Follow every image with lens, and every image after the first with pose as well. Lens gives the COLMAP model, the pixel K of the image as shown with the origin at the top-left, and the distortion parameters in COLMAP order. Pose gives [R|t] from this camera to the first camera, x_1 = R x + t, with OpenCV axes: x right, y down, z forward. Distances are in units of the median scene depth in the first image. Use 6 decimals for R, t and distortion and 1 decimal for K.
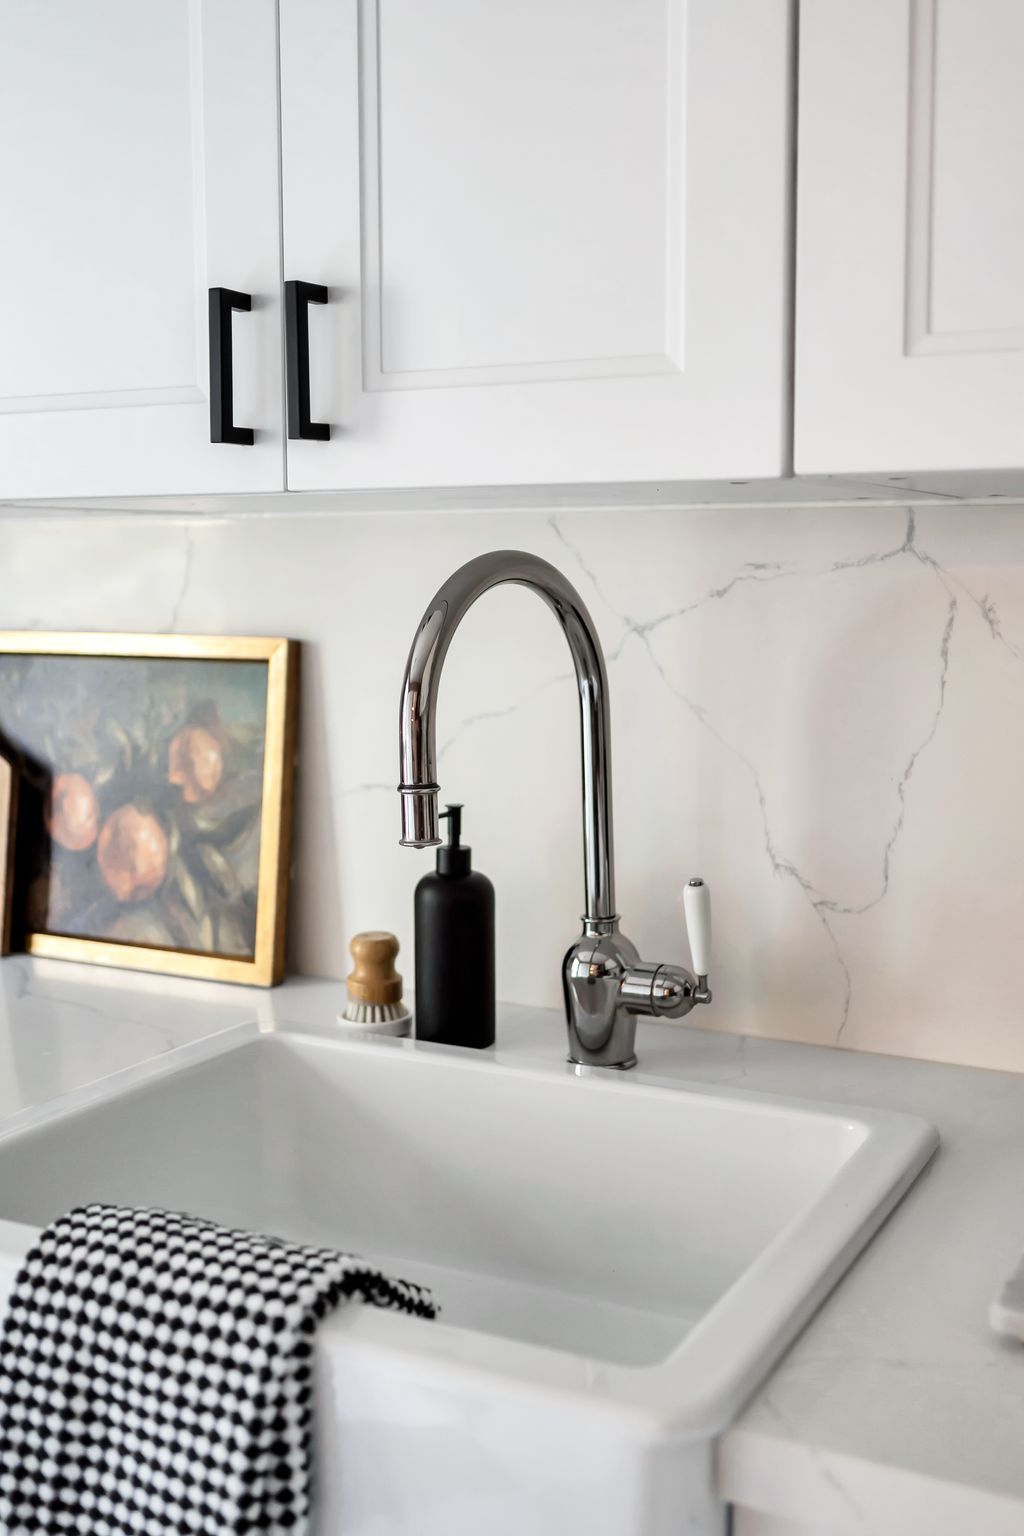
lens RADIAL K [[1632.0, 0, 513.4], [0, 1632.0, 758.3], [0, 0, 1]] dist [0.015968, 0.000000]
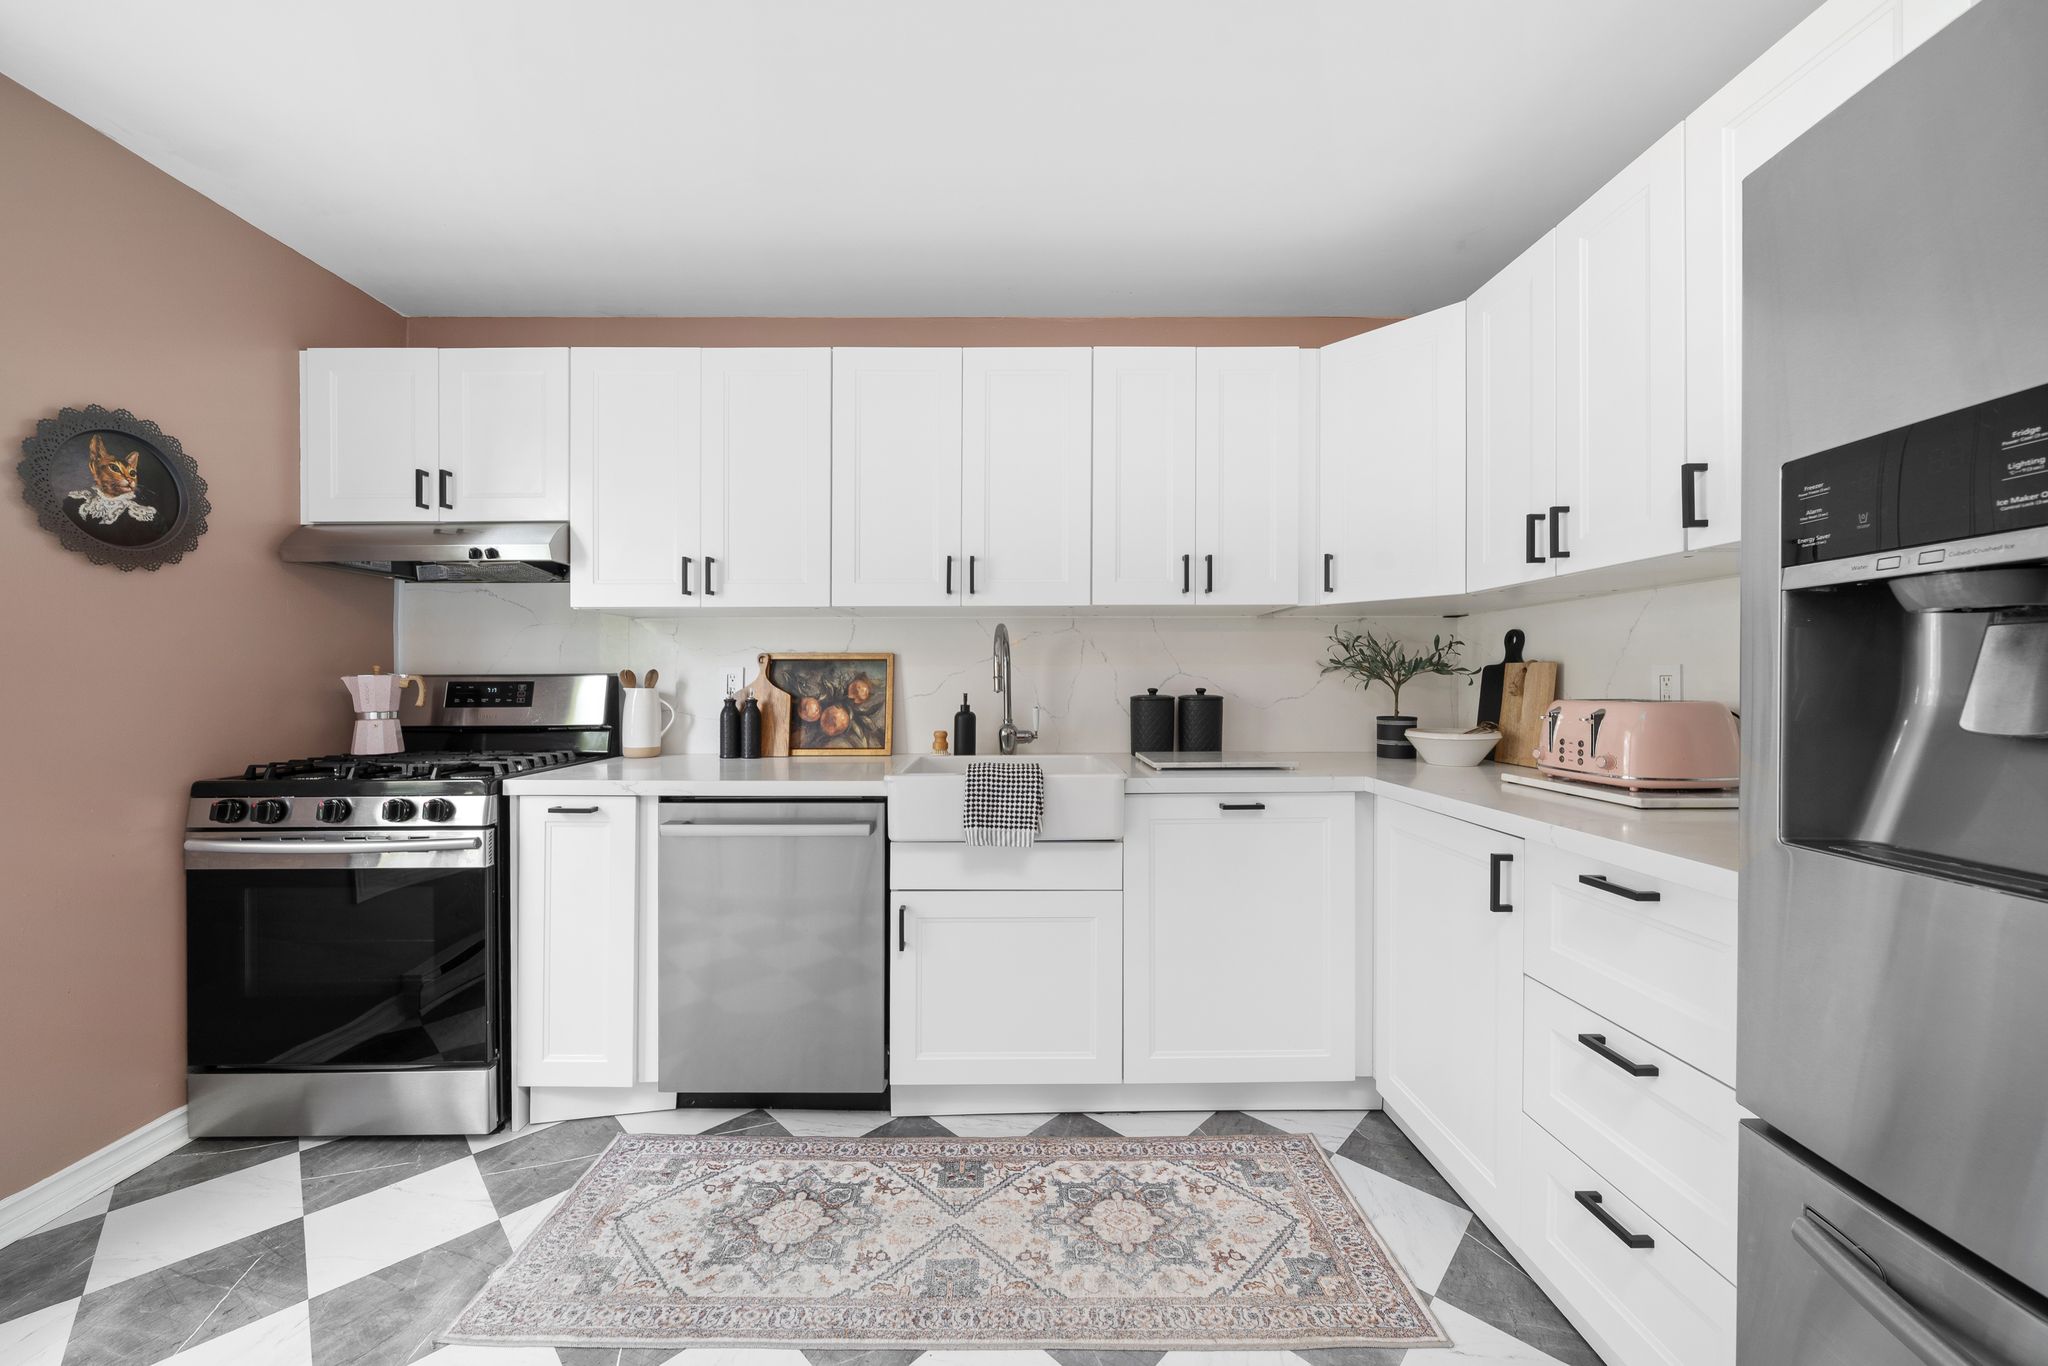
lens RADIAL K [[730.0, 0, 1012.9], [0, 730.0, 677.7], [0, 0, 1]] dist [-0.004558, 0.000296]
pose [[0.881082, 0.000778, 0.472964, -0.634303], [0.054911, 0.993068, -0.103928, 0.150143], [-0.469766, 0.117540, 0.874931, -0.450955]]
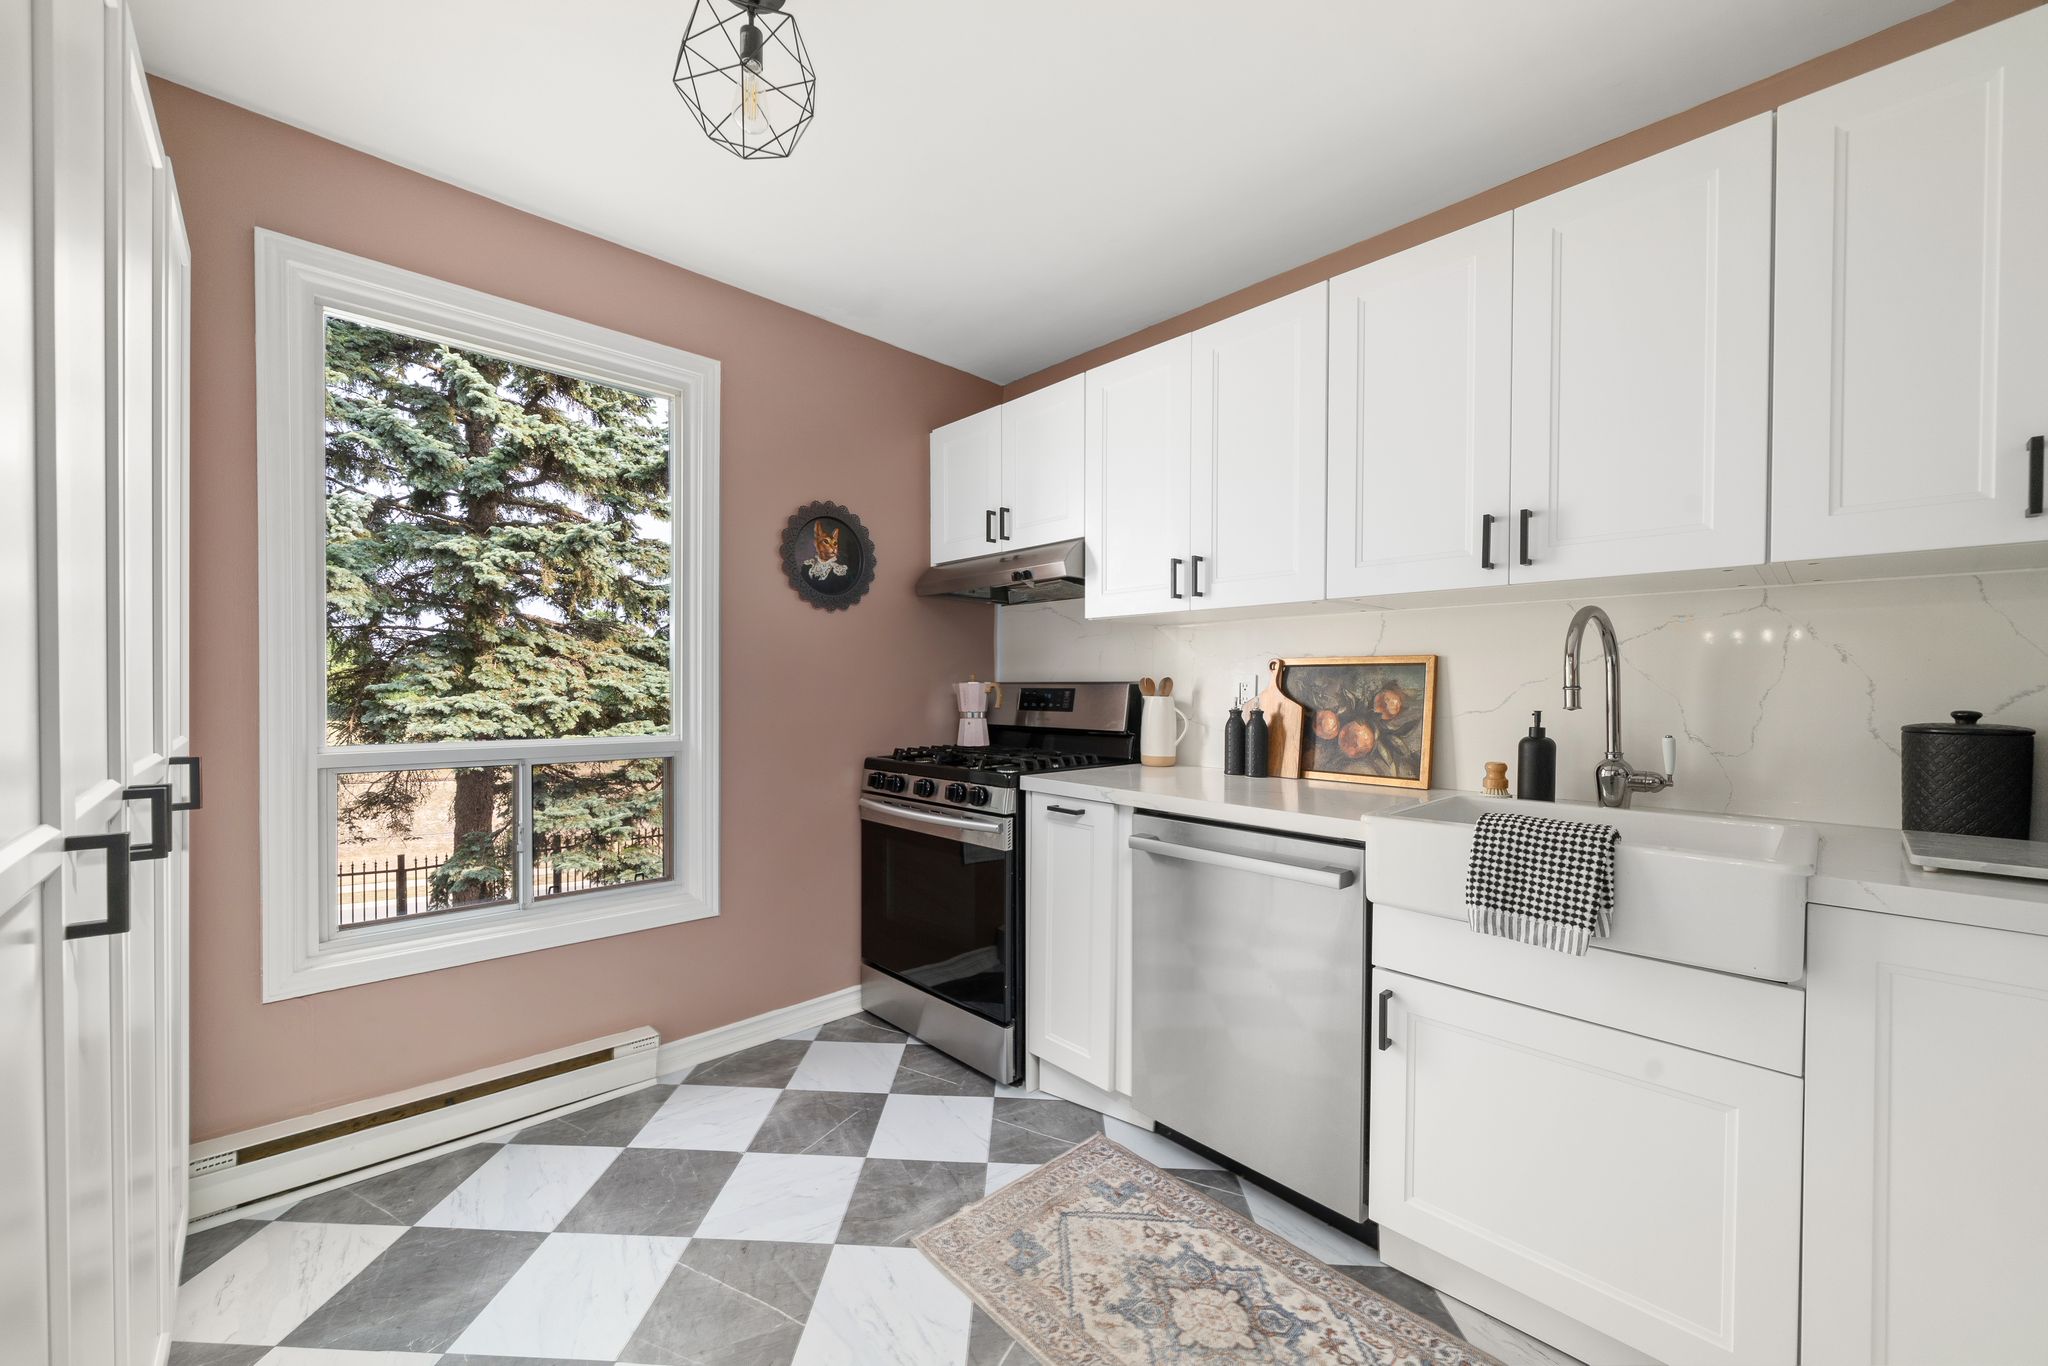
lens RADIAL K [[781.8, 0, 1016.6], [0, 781.8, 694.2], [0, 0, 1]] dist [0.000197, 0.000063]
pose [[0.947454, 0.010900, -0.319706, -0.365550], [-0.045087, 0.993993, -0.099726, 0.141484], [0.316699, 0.108901, 0.942254, -0.370841]]
